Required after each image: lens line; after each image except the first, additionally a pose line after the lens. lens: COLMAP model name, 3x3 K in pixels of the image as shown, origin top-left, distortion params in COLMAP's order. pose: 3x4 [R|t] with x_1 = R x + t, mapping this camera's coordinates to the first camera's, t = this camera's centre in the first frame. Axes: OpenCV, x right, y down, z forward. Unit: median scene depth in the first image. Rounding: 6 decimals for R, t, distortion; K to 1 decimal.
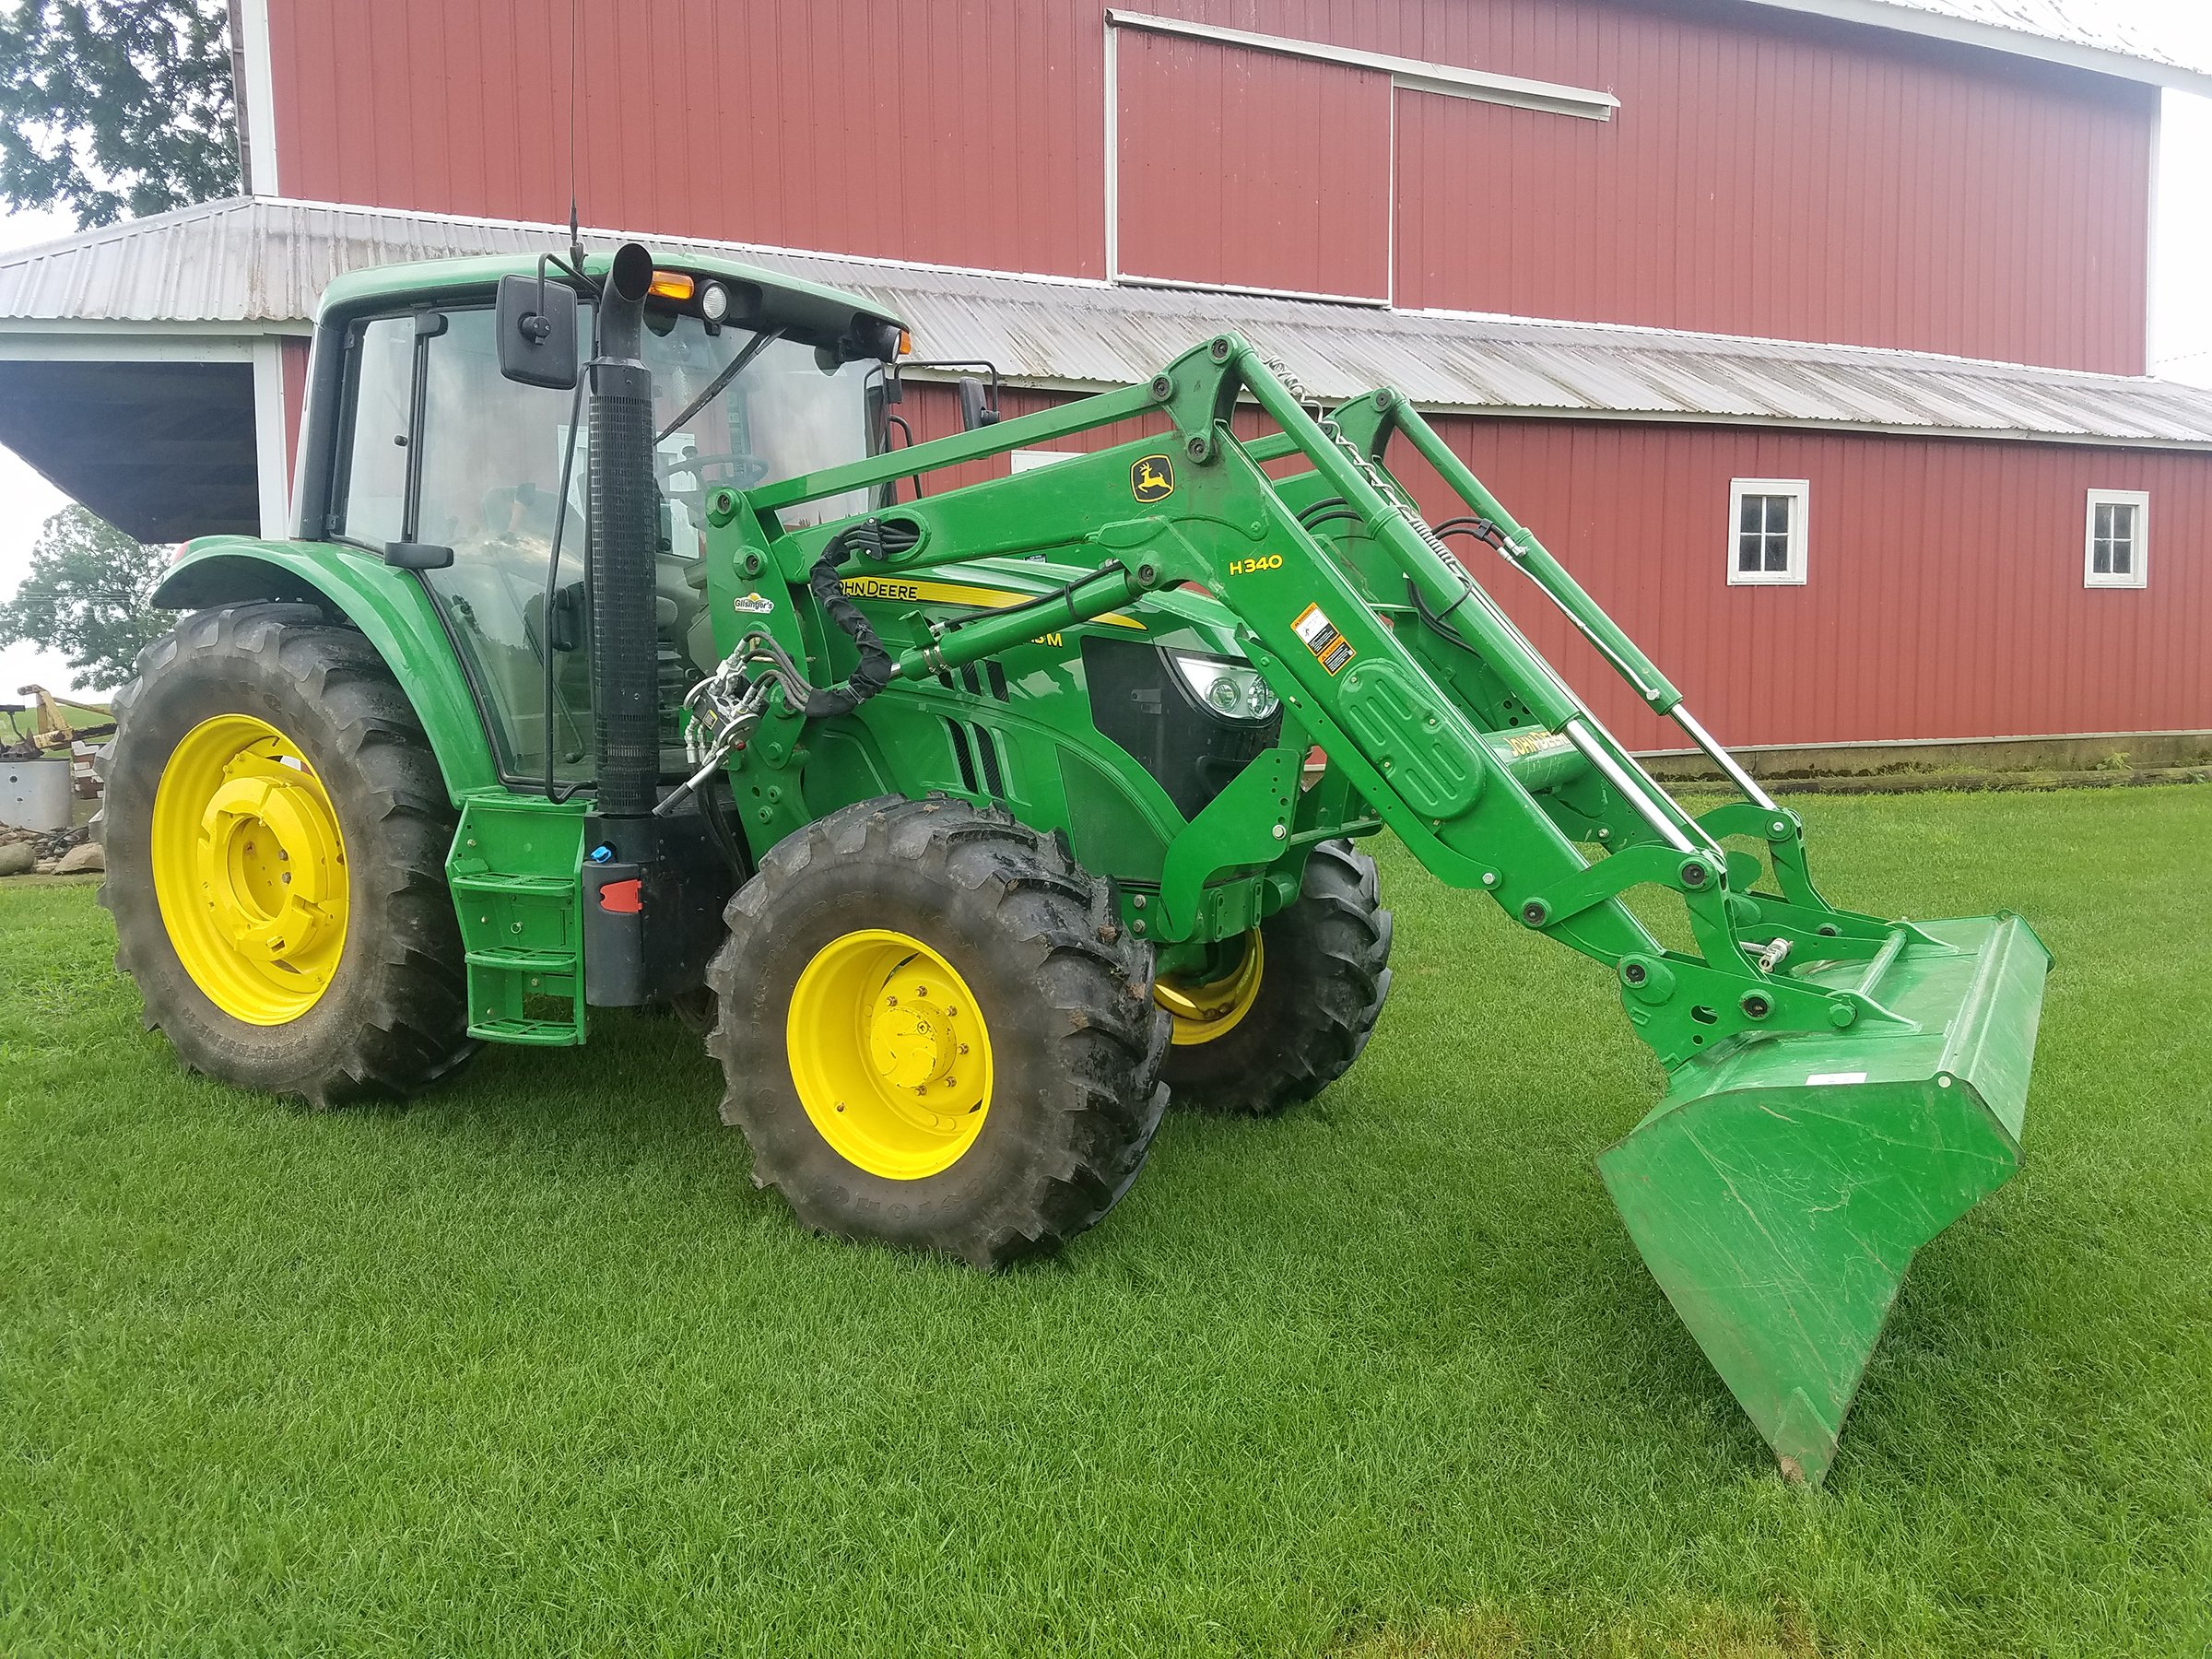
lens RADIAL K [[1833.8, 0, 1099.9], [0, 1833.8, 813.2], [0, 0, 1]] dist [0.088400, -0.106332]
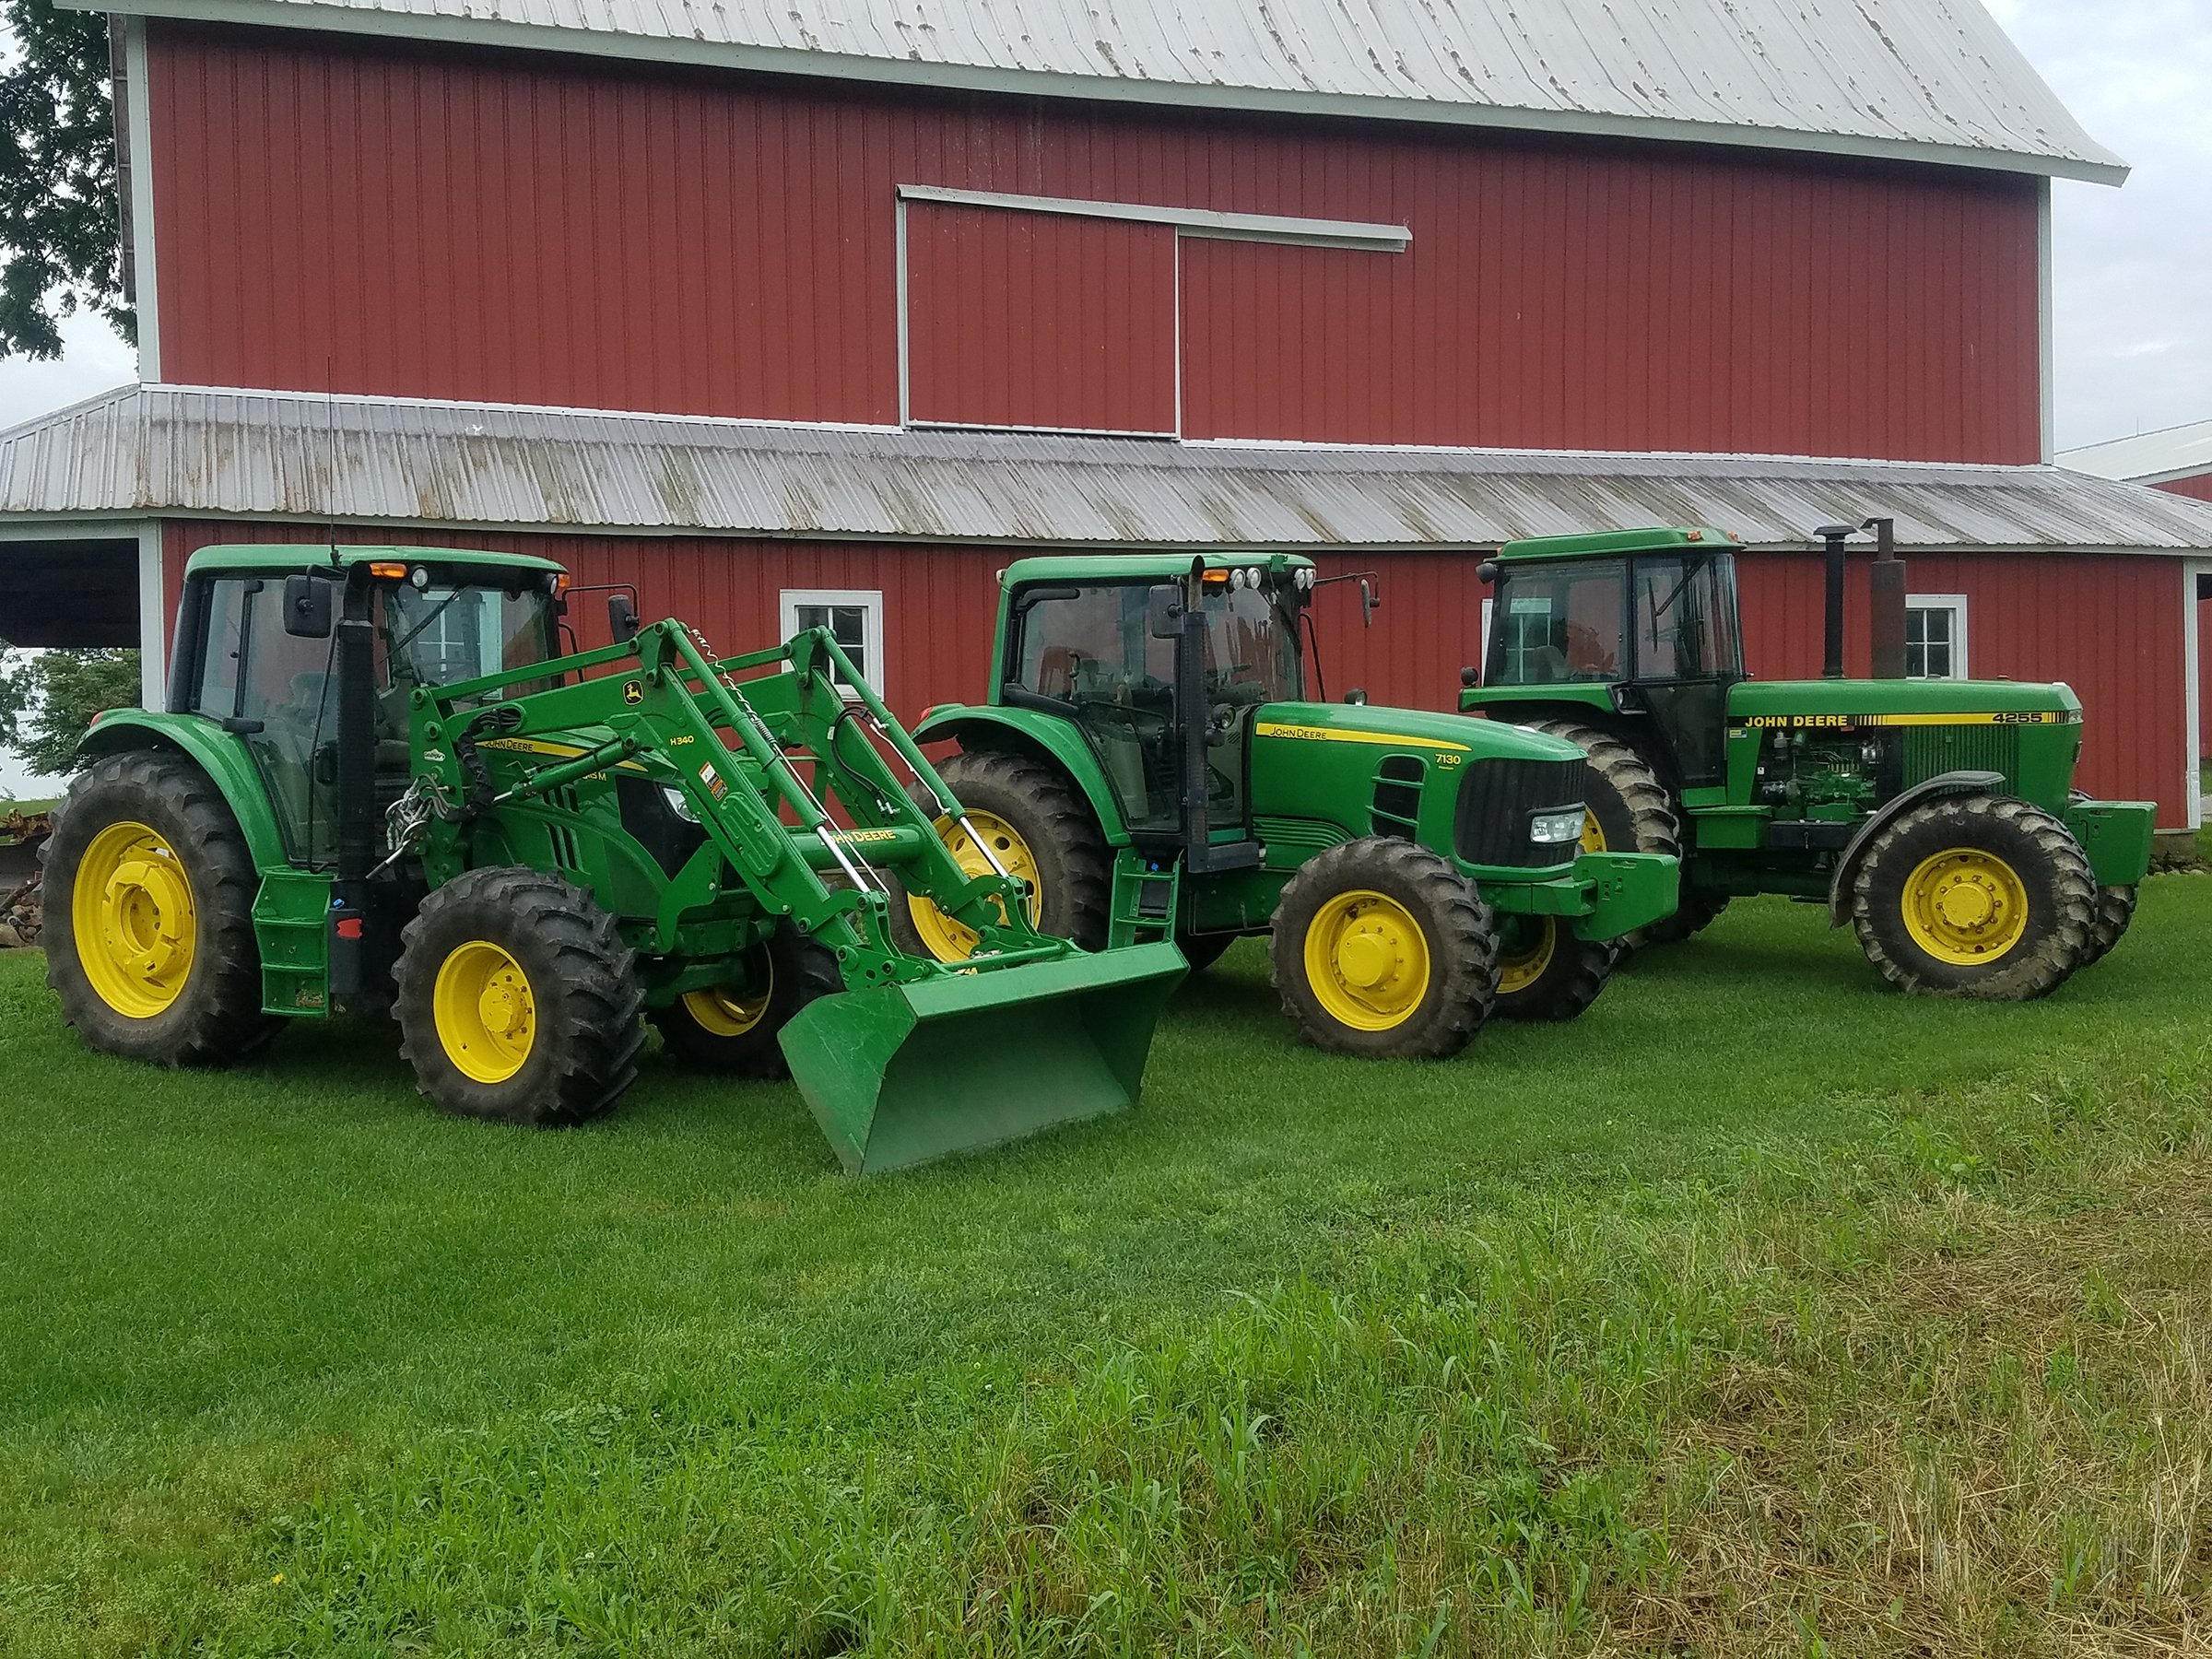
lens RADIAL K [[2462.9, 0, 994.5], [0, 2462.9, 839.4], [0, 0, 1]] dist [0.242768, -0.450880]
pose [[0.995914, 0.002395, -0.090271, 0.488954], [-0.006570, 0.998921, -0.045979, 0.058964], [0.090064, 0.046384, 0.994855, -1.125142]]
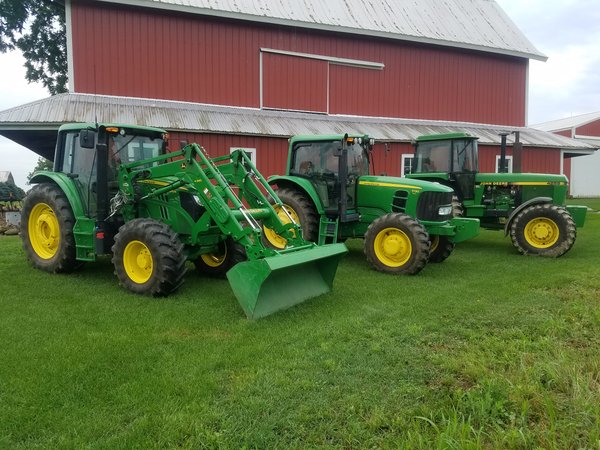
lens RADIAL K [[493.7, 0, 285.7], [0, 493.7, 232.6], [0, 0, 1]] dist [0.128045, -0.188282]
pose [[0.997606, 0.020204, -0.066129, 0.380385], [-0.020296, 0.999794, -0.000710, 0.023033], [0.066101, 0.002051, 0.997811, -0.473357]]
